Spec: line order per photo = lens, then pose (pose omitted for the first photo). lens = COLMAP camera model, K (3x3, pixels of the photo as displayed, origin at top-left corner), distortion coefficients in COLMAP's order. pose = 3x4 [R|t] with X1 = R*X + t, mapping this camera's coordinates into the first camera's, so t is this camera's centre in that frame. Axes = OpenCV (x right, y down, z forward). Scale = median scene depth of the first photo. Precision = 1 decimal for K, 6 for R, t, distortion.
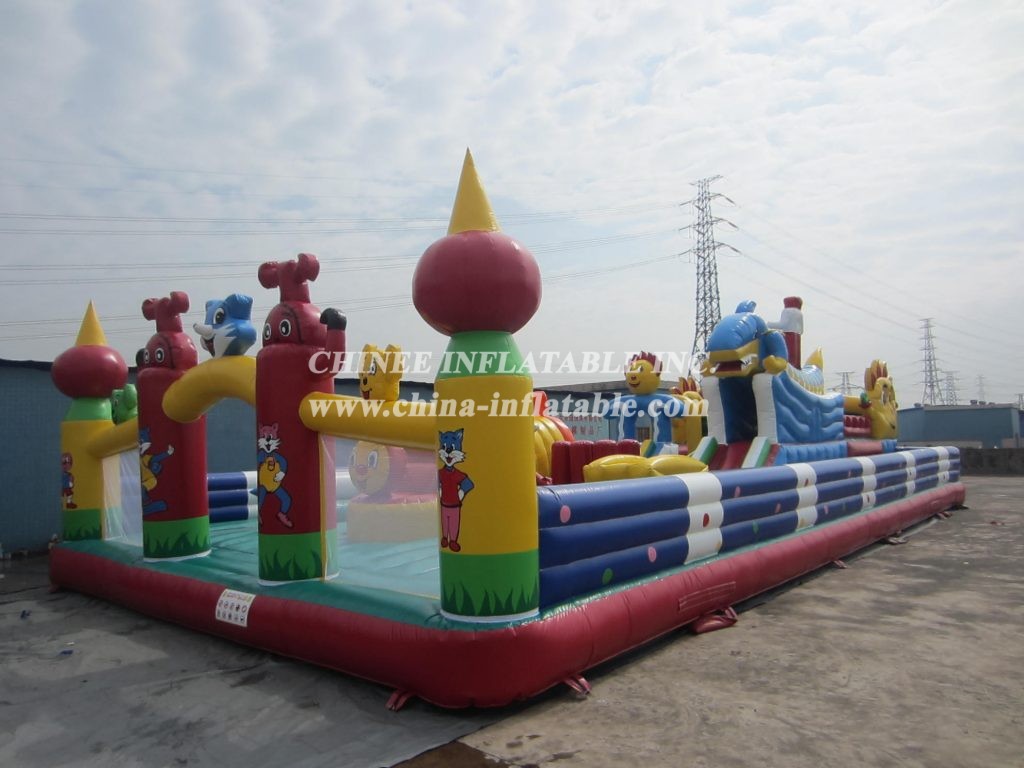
lens RADIAL K [[739.1, 0, 498.9], [0, 739.1, 454.3], [0, 0, 1]] dist [-0.049238, 0.024722]
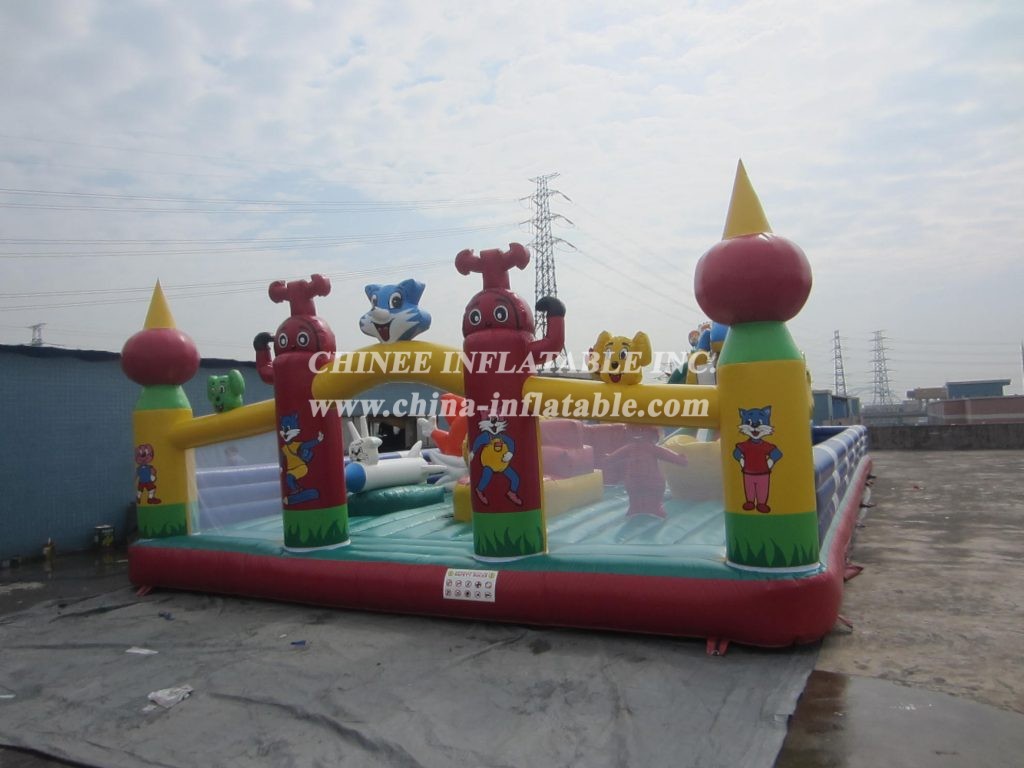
lens RADIAL K [[739.1, 0, 497.5], [0, 739.1, 455.9], [0, 0, 1]] dist [-0.049238, 0.024722]
pose [[0.973892, -0.025984, 0.225518, -0.477591], [0.022717, 0.999596, 0.017070, 0.009234], [-0.225870, -0.011501, 0.974089, -0.013552]]
